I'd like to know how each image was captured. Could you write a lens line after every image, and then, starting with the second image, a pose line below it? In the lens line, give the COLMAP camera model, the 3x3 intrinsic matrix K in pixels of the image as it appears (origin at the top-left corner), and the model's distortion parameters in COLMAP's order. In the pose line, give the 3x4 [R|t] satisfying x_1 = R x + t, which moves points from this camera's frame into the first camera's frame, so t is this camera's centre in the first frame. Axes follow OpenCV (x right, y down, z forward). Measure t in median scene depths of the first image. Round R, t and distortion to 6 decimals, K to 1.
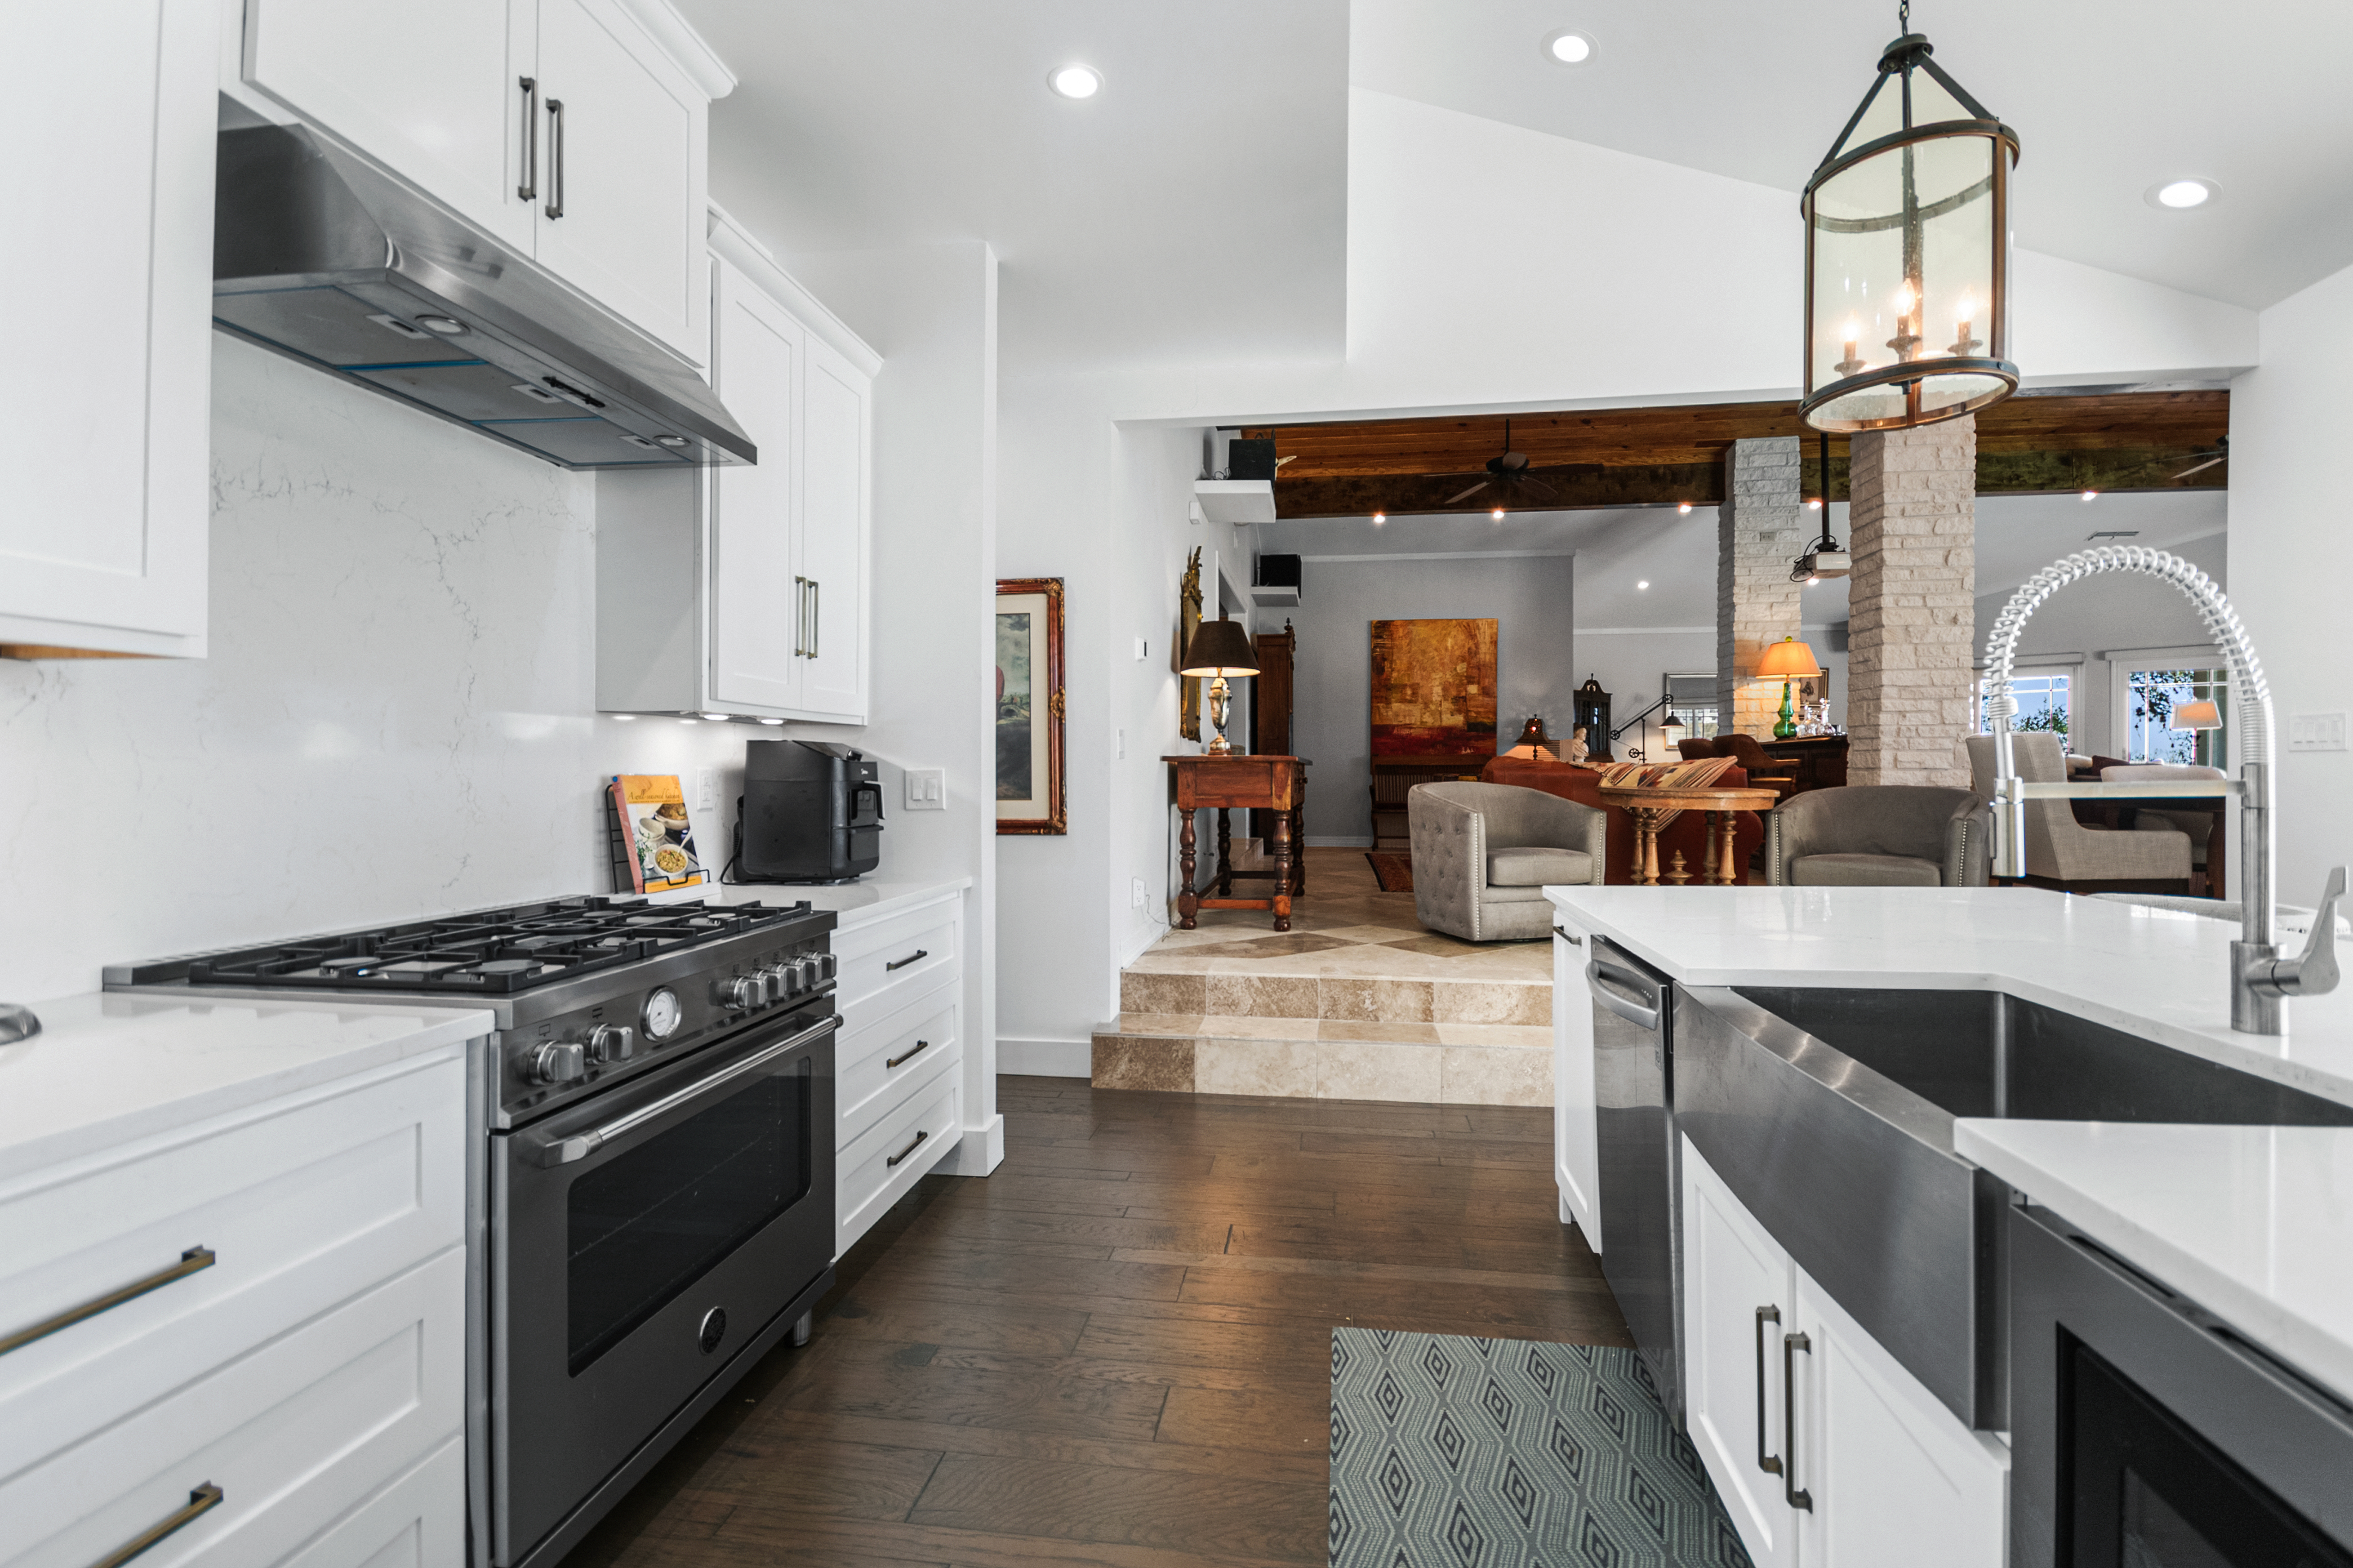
lens RADIAL K [[1044.6, 0, 1179.0], [0, 1044.6, 774.9], [0, 0, 1]] dist [0.002755, -0.000716]
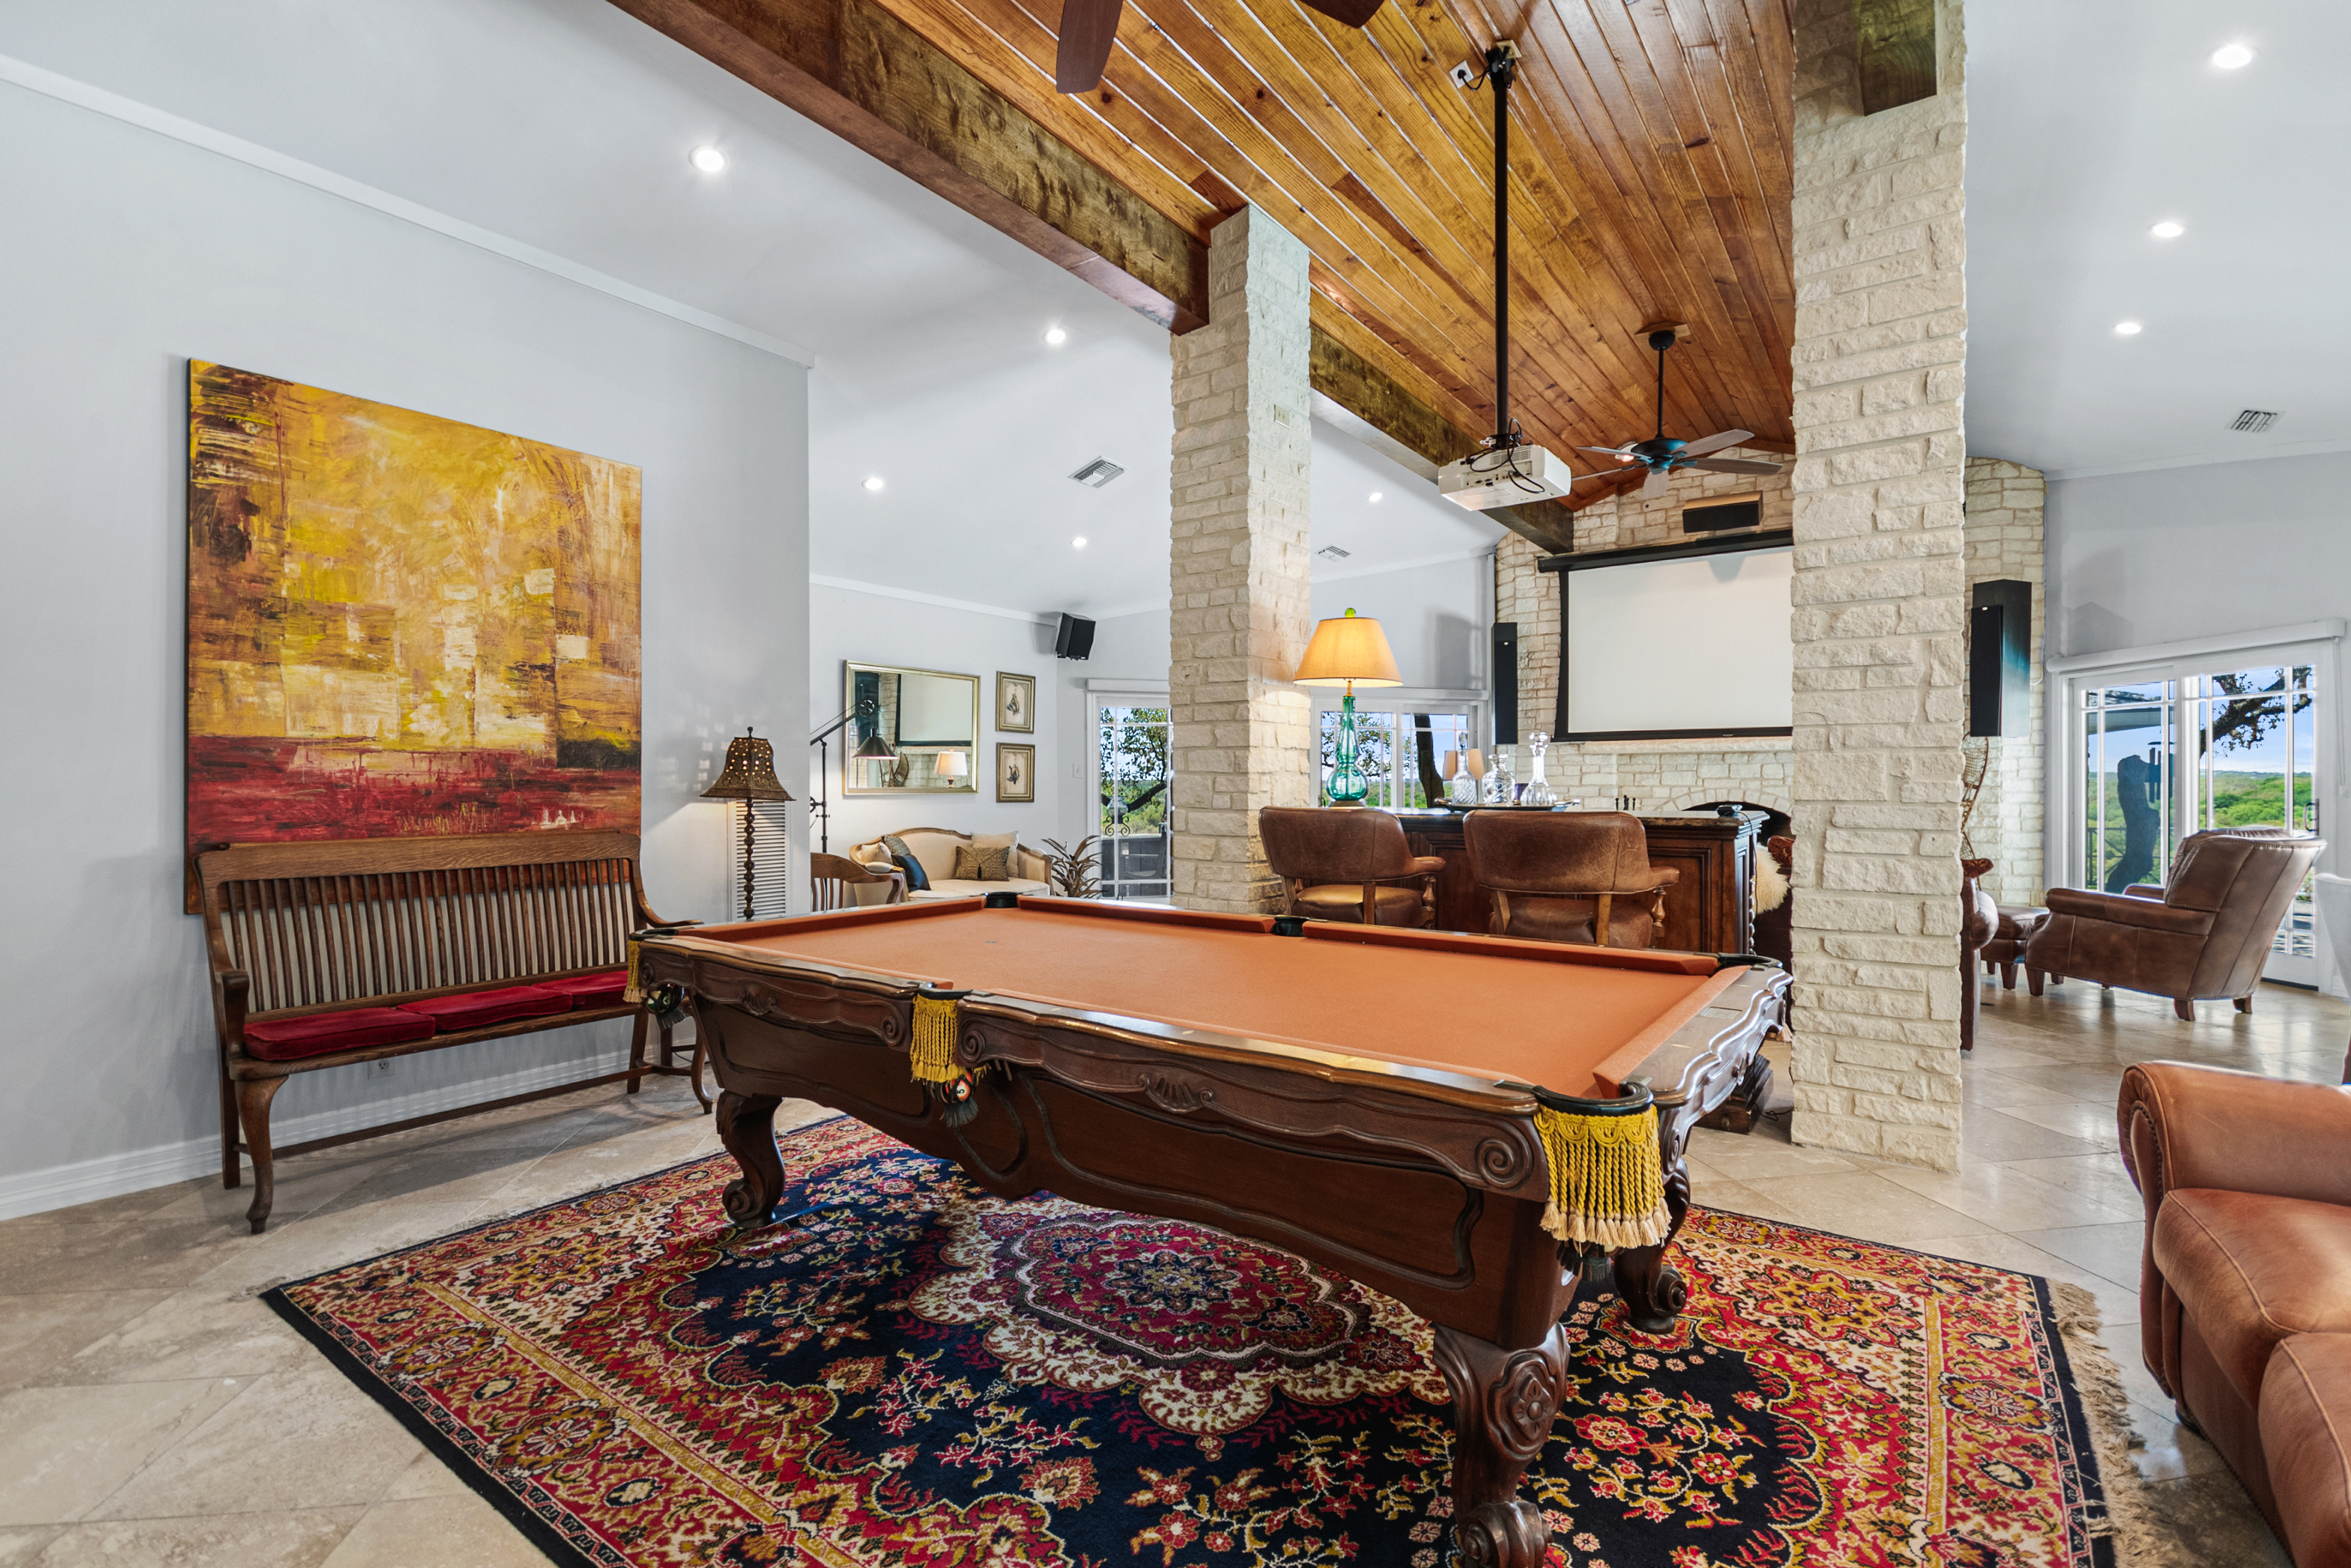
lens RADIAL K [[1043.7, 0, 1218.6], [0, 1043.7, 791.1], [0, 0, 1]] dist [0.002755, -0.000716]
pose [[0.449995, -0.009603, 0.892979, 0.061064], [0.000291, 0.999944, 0.010607, -0.036560], [-0.893031, -0.004513, 0.449973, 0.640560]]
